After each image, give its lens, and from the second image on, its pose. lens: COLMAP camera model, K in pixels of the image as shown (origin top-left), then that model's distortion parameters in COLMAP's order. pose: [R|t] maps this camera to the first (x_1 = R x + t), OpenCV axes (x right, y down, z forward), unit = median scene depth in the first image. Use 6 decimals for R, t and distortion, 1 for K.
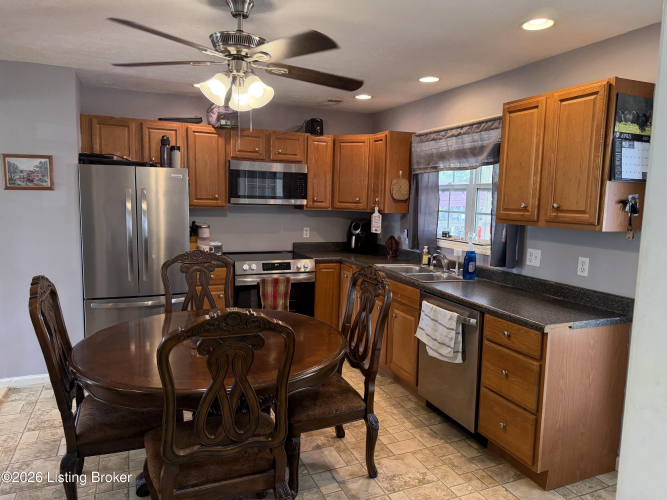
lens RADIAL K [[467.7, 0, 334.8], [0, 467.7, 253.0], [0, 0, 1]] dist [0.075050, -0.066528]
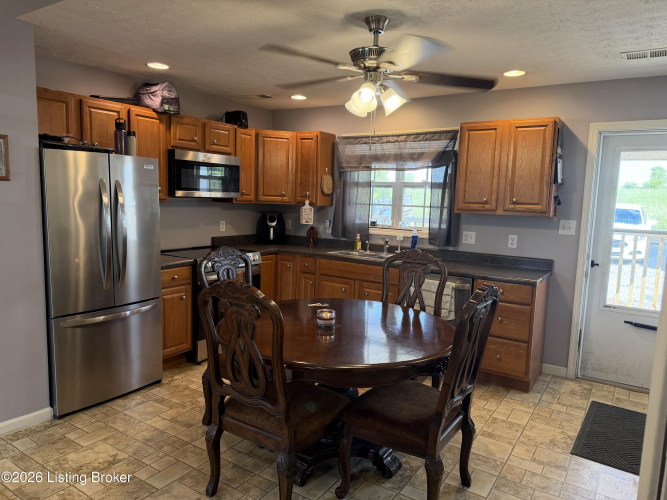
lens RADIAL K [[467.7, 0, 337.2], [0, 467.7, 252.0], [0, 0, 1]] dist [0.075050, -0.066528]
pose [[0.831442, -0.063982, 0.551915, -0.506184], [0.054775, 0.997948, 0.033173, -0.011869], [-0.552904, 0.002649, 0.833240, 0.061374]]
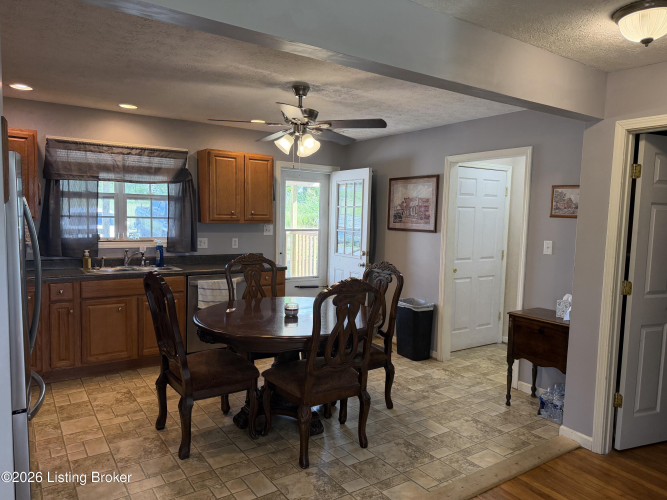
lens RADIAL K [[467.7, 0, 333.0], [0, 467.7, 253.5], [0, 0, 1]] dist [0.075050, -0.066528]
pose [[-0.197740, -0.112233, 0.973808, -0.974852], [0.089841, 0.987168, 0.132016, -0.100236], [-0.976129, 0.113593, -0.185120, 0.674508]]
